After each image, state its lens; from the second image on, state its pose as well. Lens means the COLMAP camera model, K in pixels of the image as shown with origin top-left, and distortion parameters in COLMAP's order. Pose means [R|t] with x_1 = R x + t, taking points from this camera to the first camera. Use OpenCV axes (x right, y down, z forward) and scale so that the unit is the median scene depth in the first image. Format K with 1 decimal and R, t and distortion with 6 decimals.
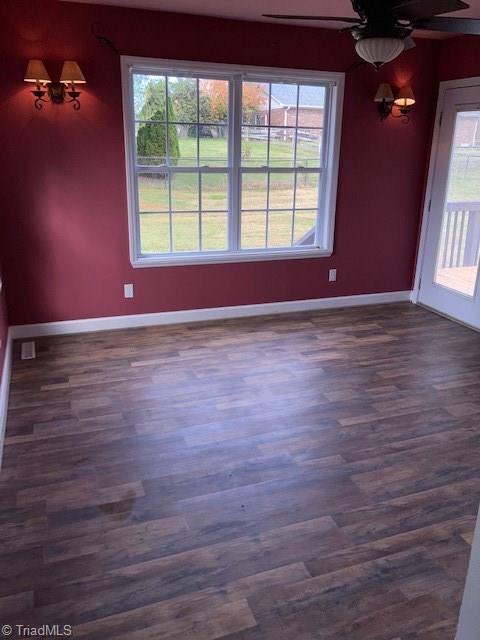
lens RADIAL K [[525.5, 0, 240.0], [0, 525.5, 320.0], [0, 0, 1]] dist [0.004449, -0.005916]
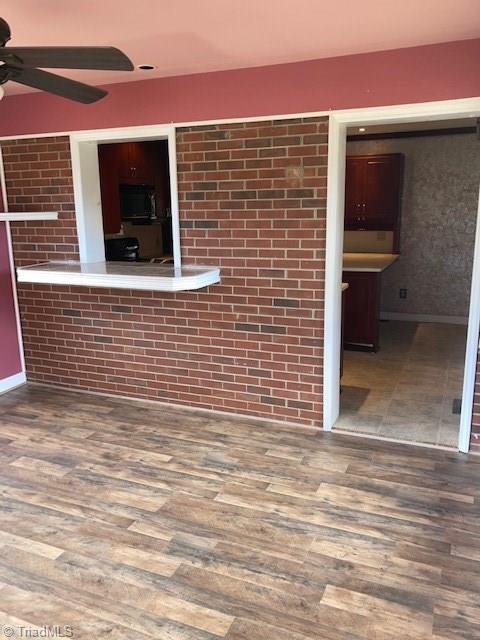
lens RADIAL K [[525.5, 0, 240.0], [0, 525.5, 320.0], [0, 0, 1]] dist [0.004449, -0.005916]
pose [[-0.728481, -0.156659, 0.666913, -0.503335], [0.220788, 0.867870, 0.445034, -0.423875], [-0.648512, 0.471445, -0.597638, 1.176632]]
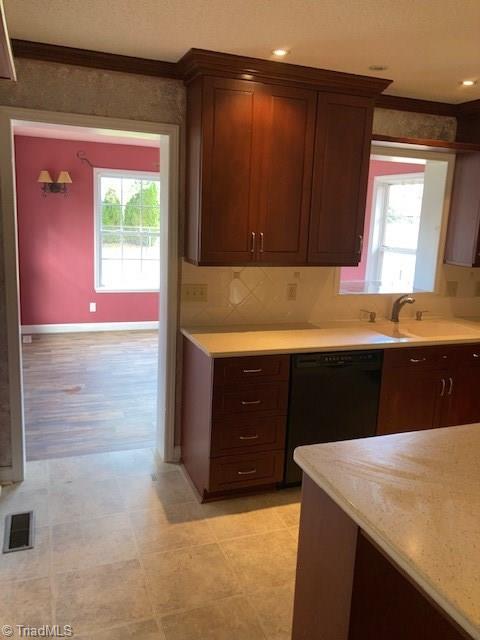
lens RADIAL K [[525.5, 0, 240.0], [0, 525.5, 320.0], [0, 0, 1]] dist [0.004449, -0.005916]
pose [[0.999536, 0.022628, 0.020374, 0.296111], [-0.019796, 0.991342, -0.129806, 0.266985], [-0.023135, 0.129343, 0.991330, -0.849805]]
